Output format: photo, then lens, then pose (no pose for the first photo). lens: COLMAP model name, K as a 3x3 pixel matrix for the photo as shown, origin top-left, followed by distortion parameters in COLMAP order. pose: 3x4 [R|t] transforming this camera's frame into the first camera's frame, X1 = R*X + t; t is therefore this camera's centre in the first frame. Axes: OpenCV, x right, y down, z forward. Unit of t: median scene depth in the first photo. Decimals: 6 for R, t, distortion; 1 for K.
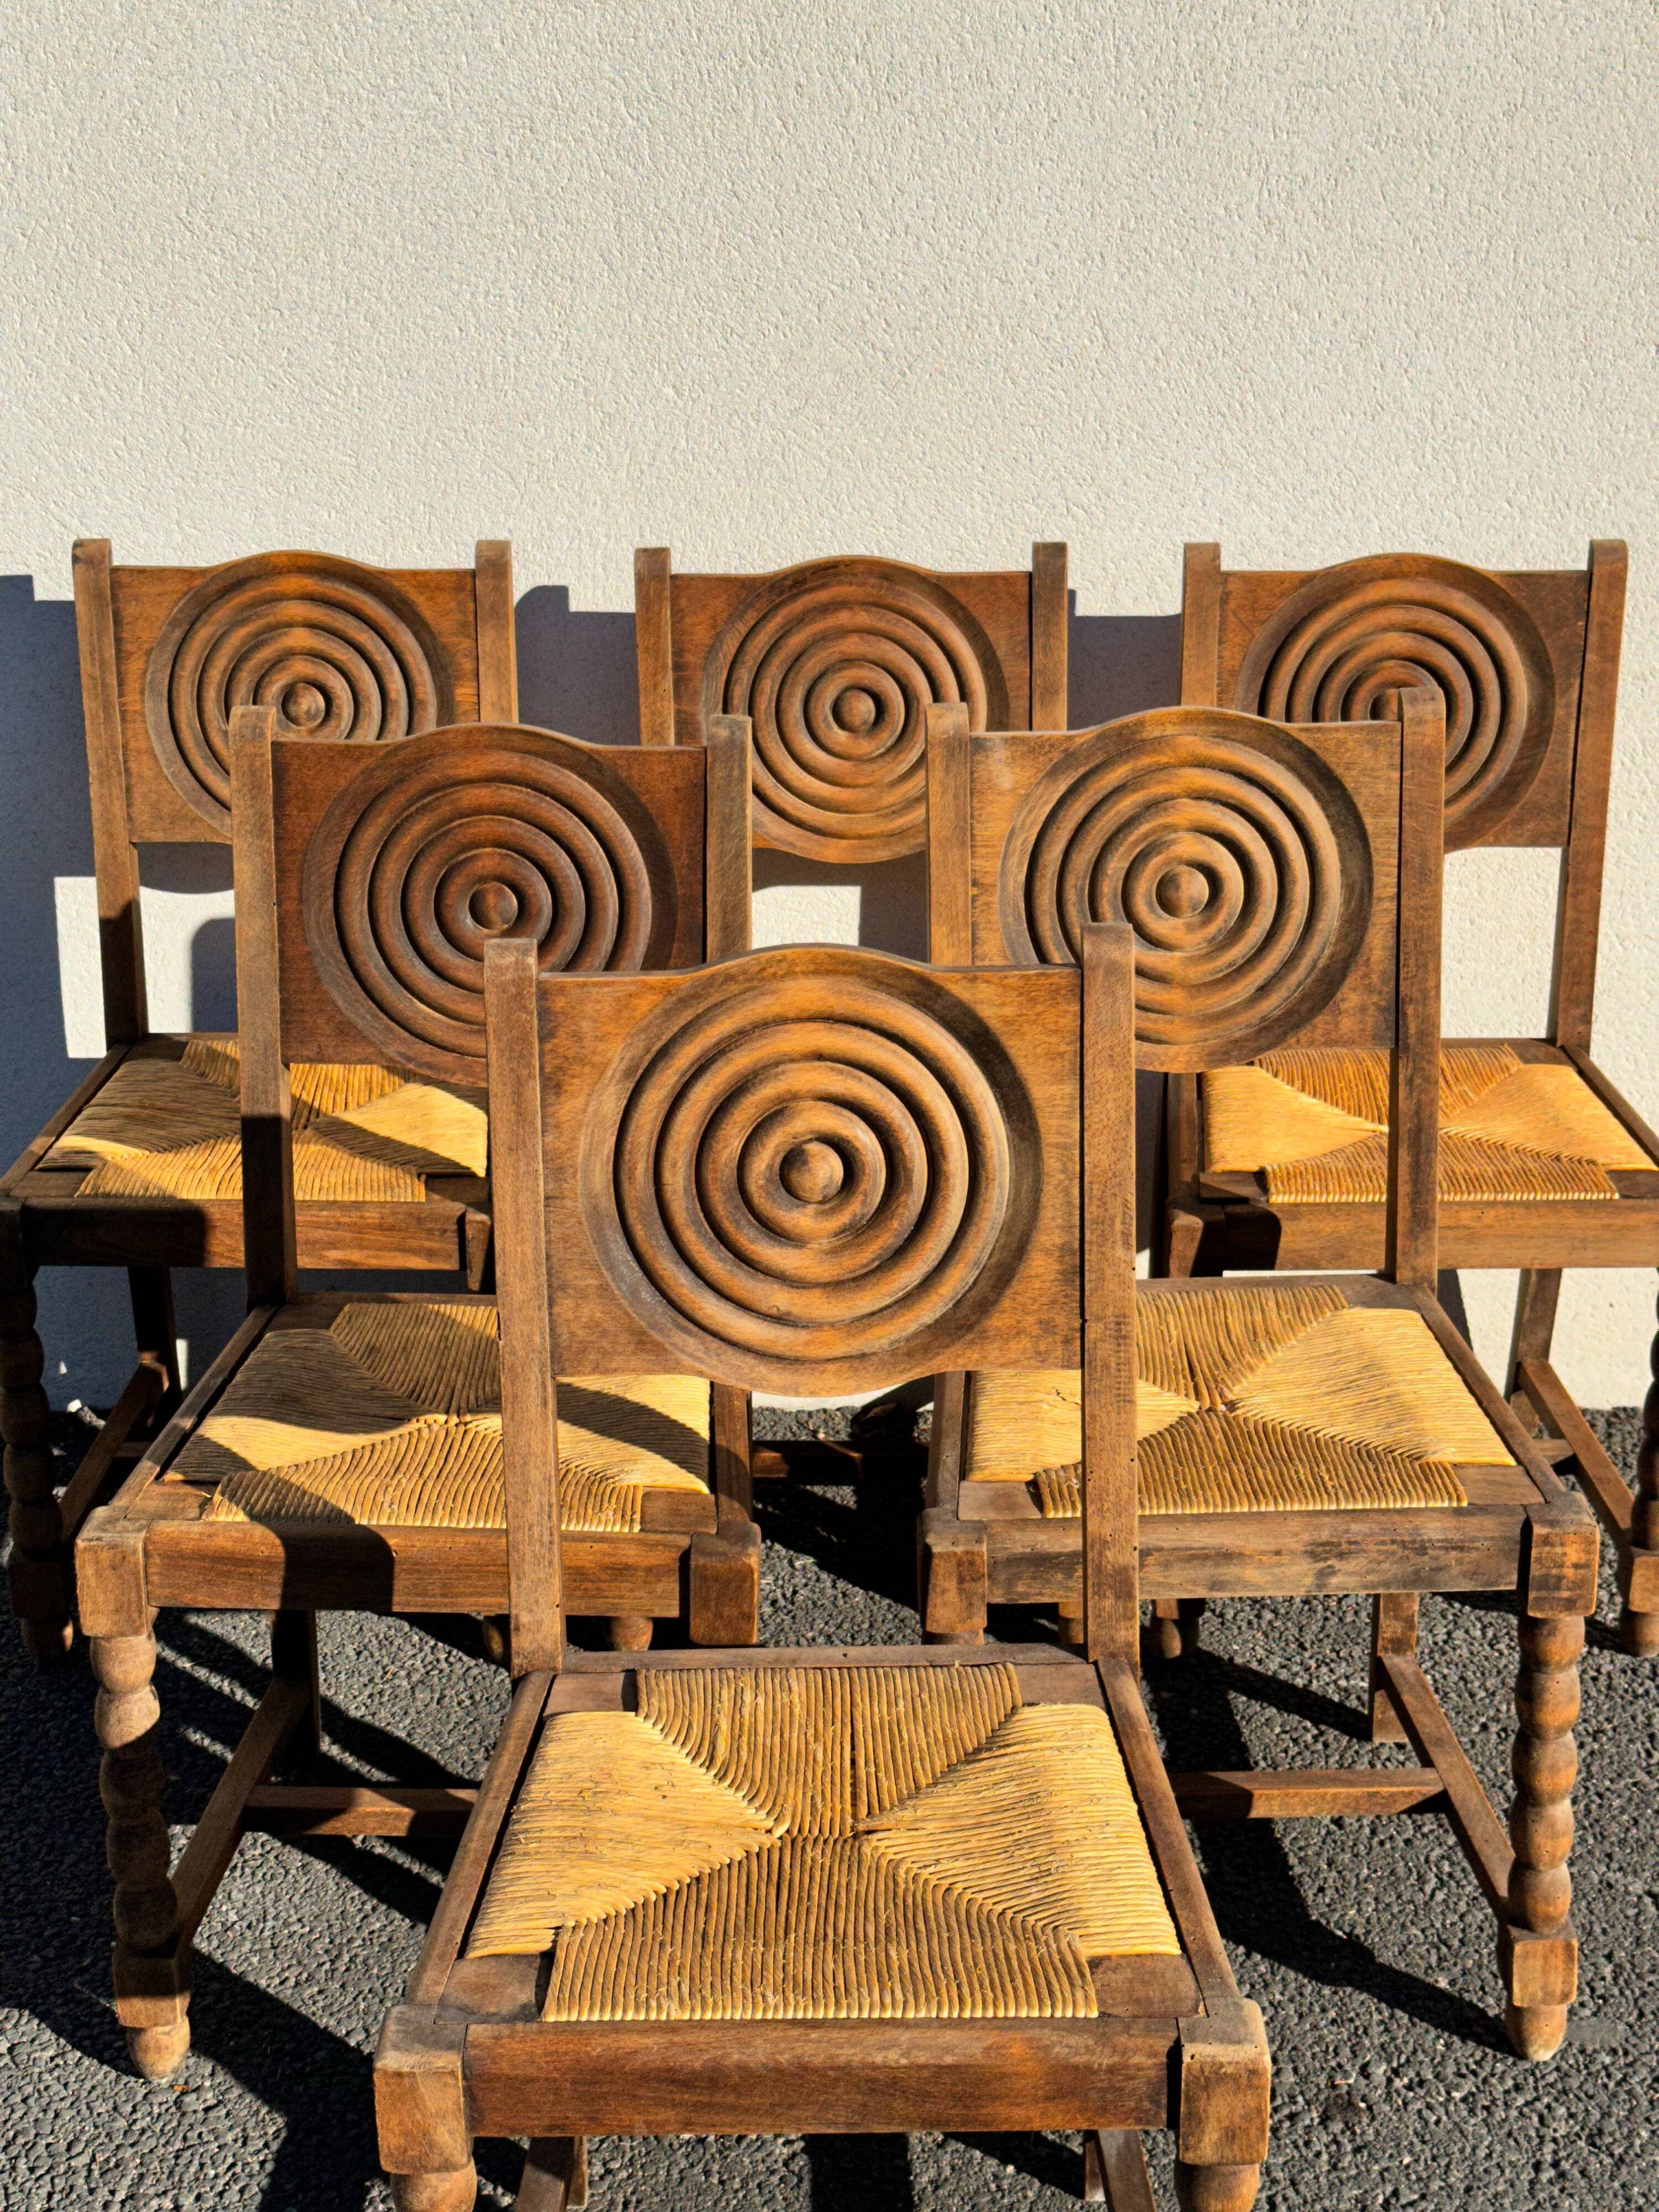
lens RADIAL K [[3088.6, 0, 857.3], [0, 3088.6, 1114.0], [0, 0, 1]] dist [0.113270, 0.000000]
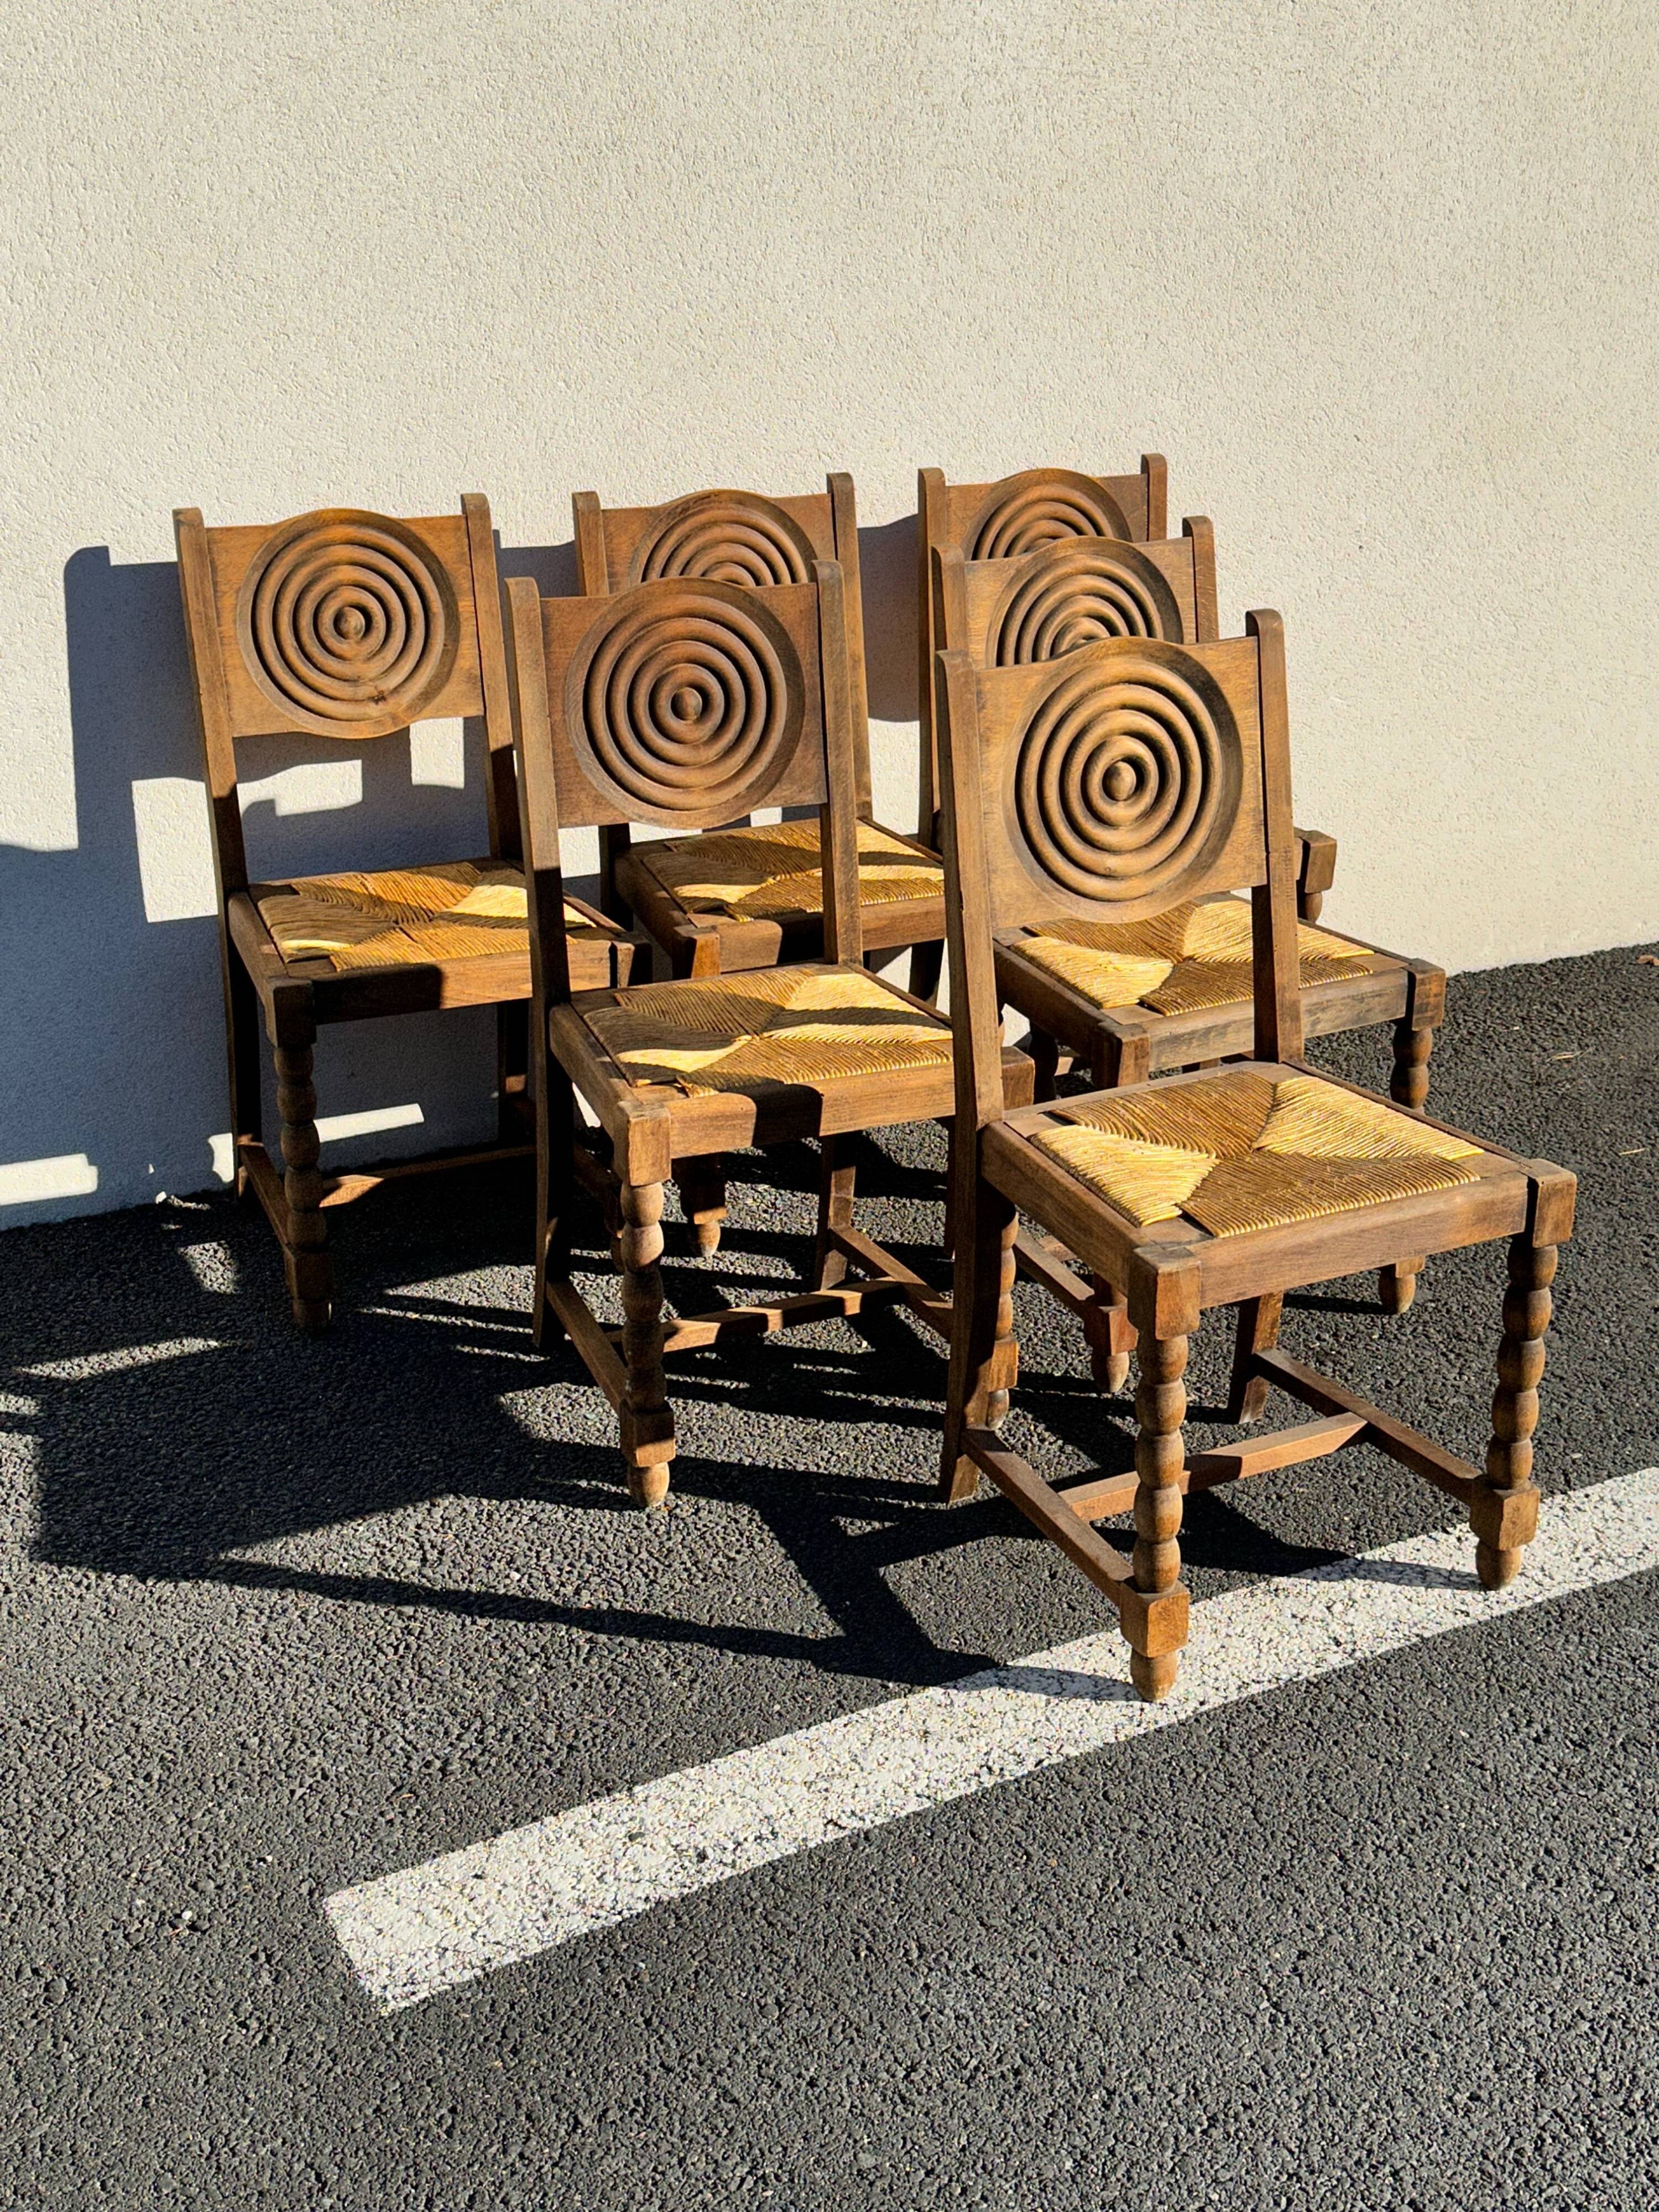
lens RADIAL K [[2480.4, 0, 851.9], [0, 2480.4, 1125.4], [0, 0, 1]] dist [0.082633, 0.000000]
pose [[0.894789, -0.161971, 0.416074, -0.489254], [0.163990, 0.985970, 0.031154, 0.091364], [-0.415282, 0.040356, 0.908797, -0.087007]]
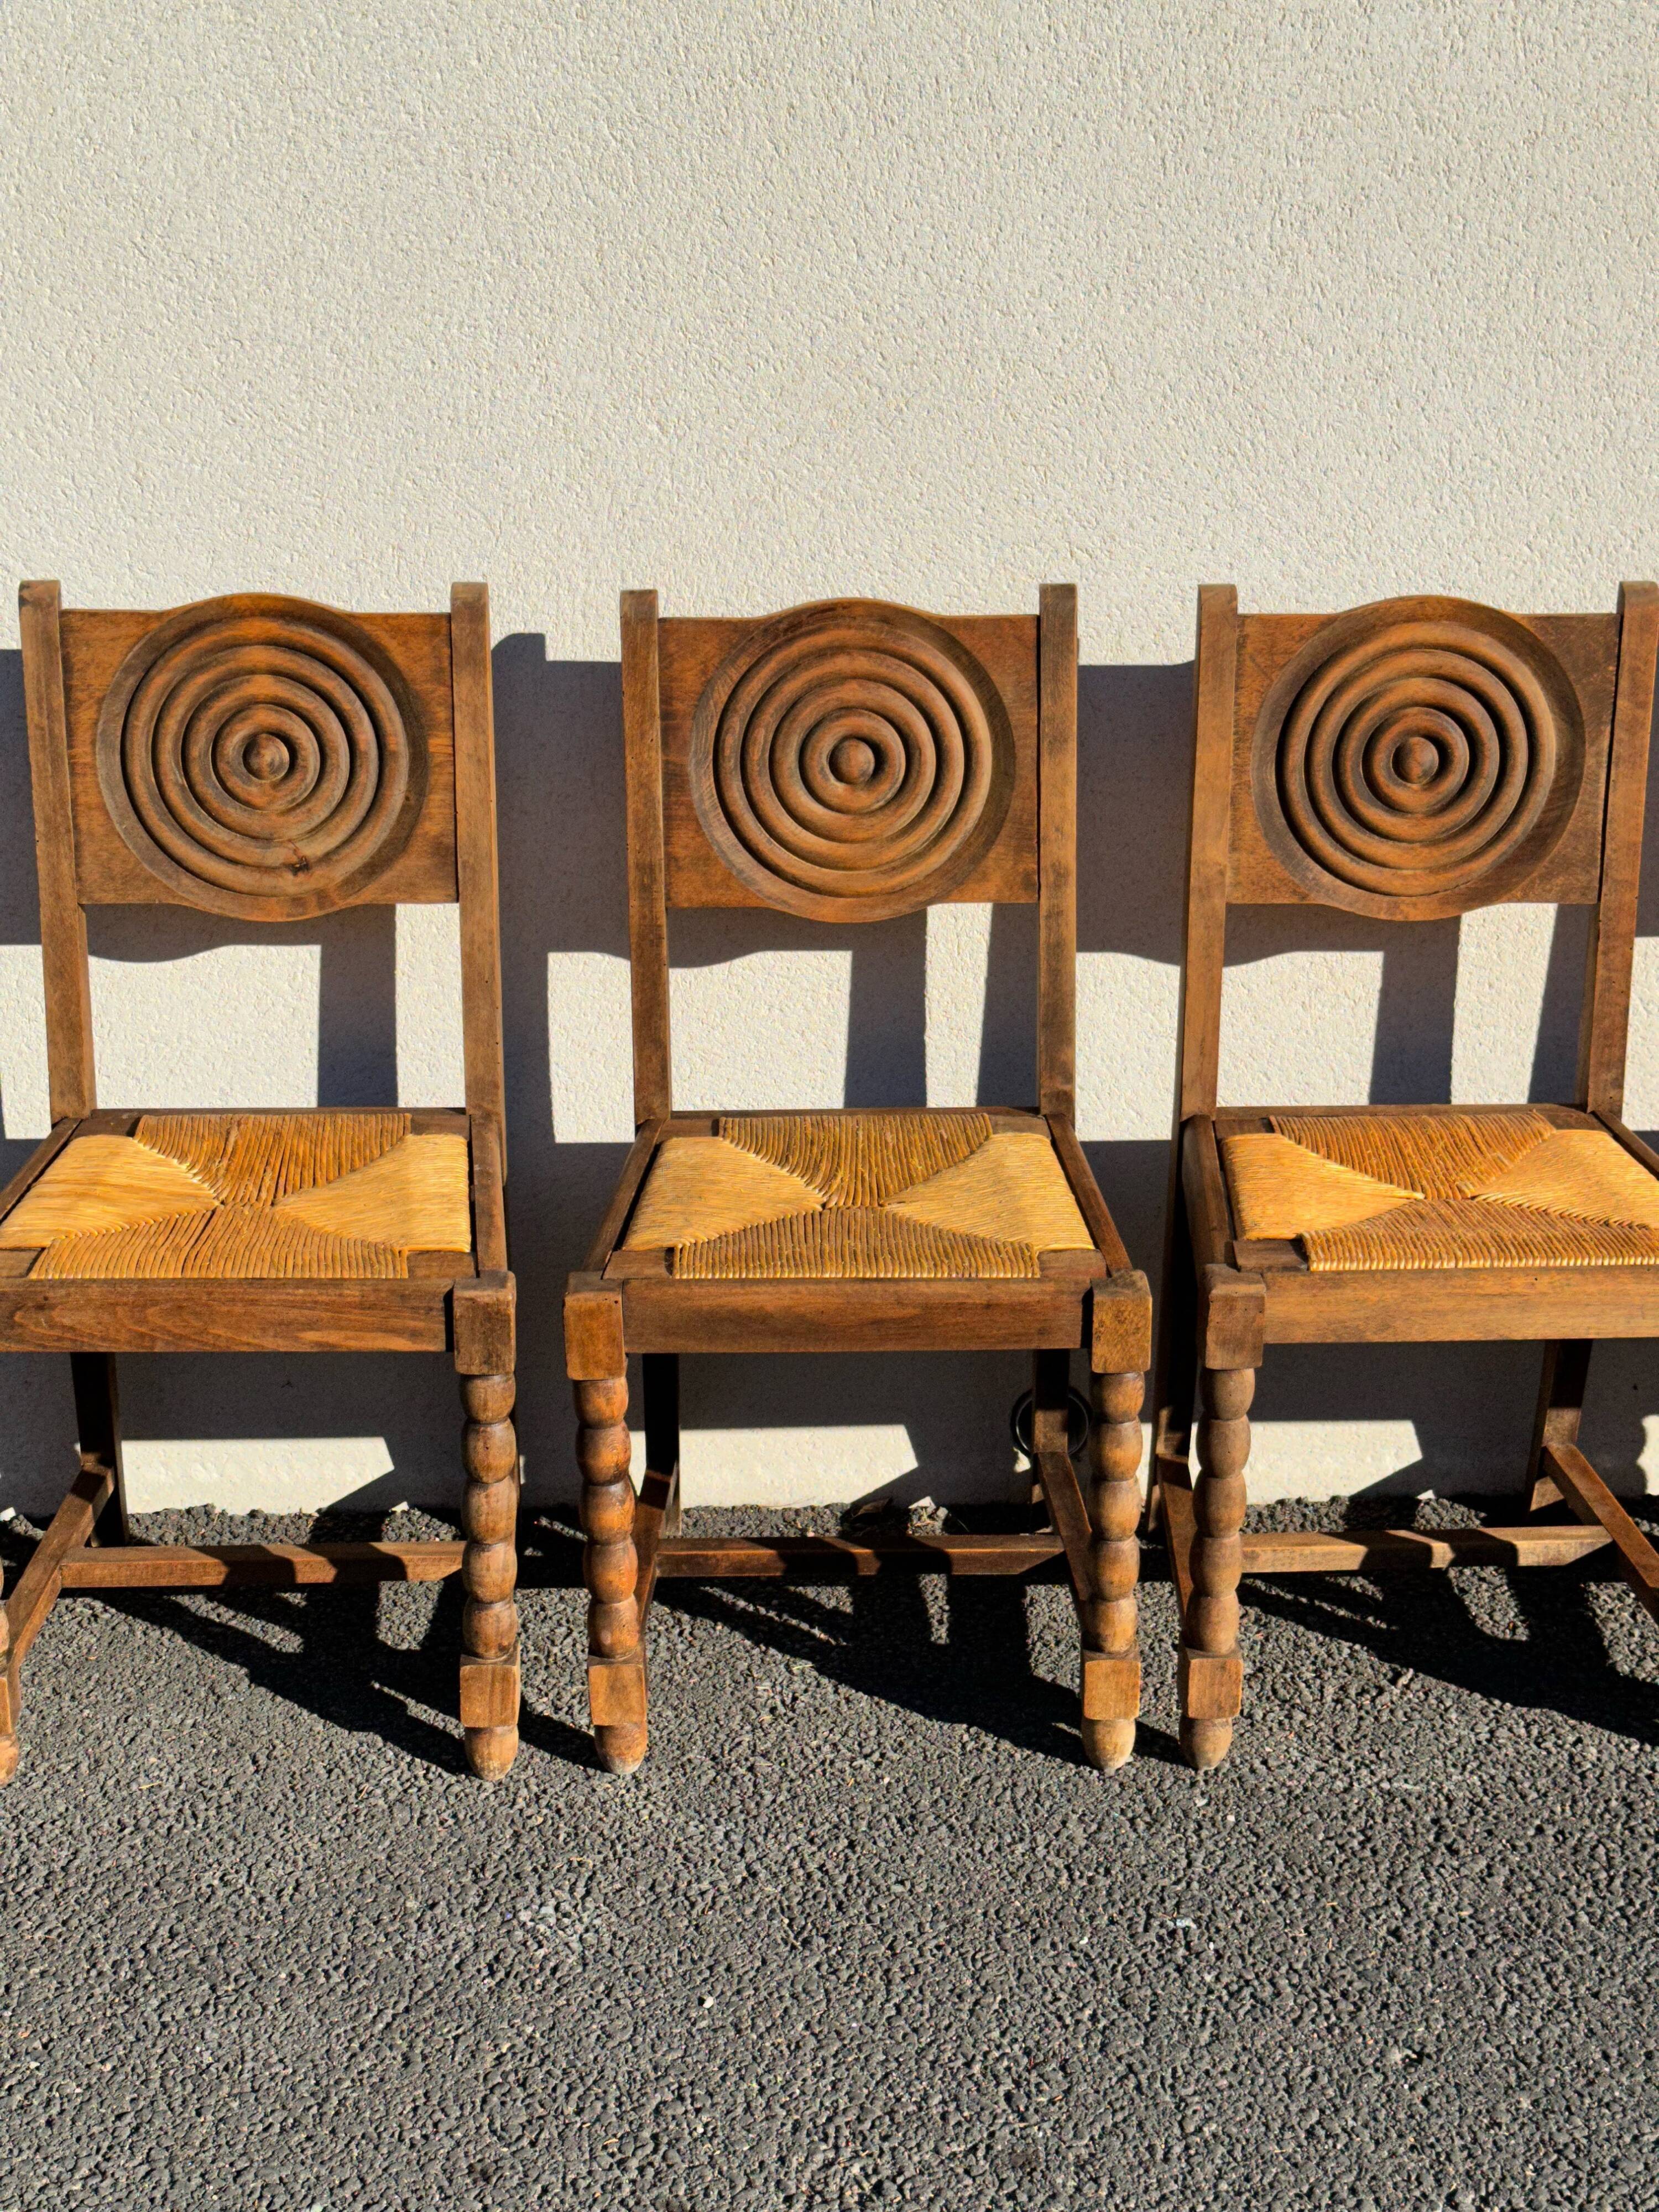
lens RADIAL K [[3088.6, 0, 860.0], [0, 3088.6, 1143.0], [0, 0, 1]] dist [0.113270, 0.000000]
pose [[0.999052, -0.007164, 0.042944, -0.041158], [0.008703, 0.999323, -0.035751, 0.020896], [-0.042659, 0.036091, 0.998438, 0.058824]]
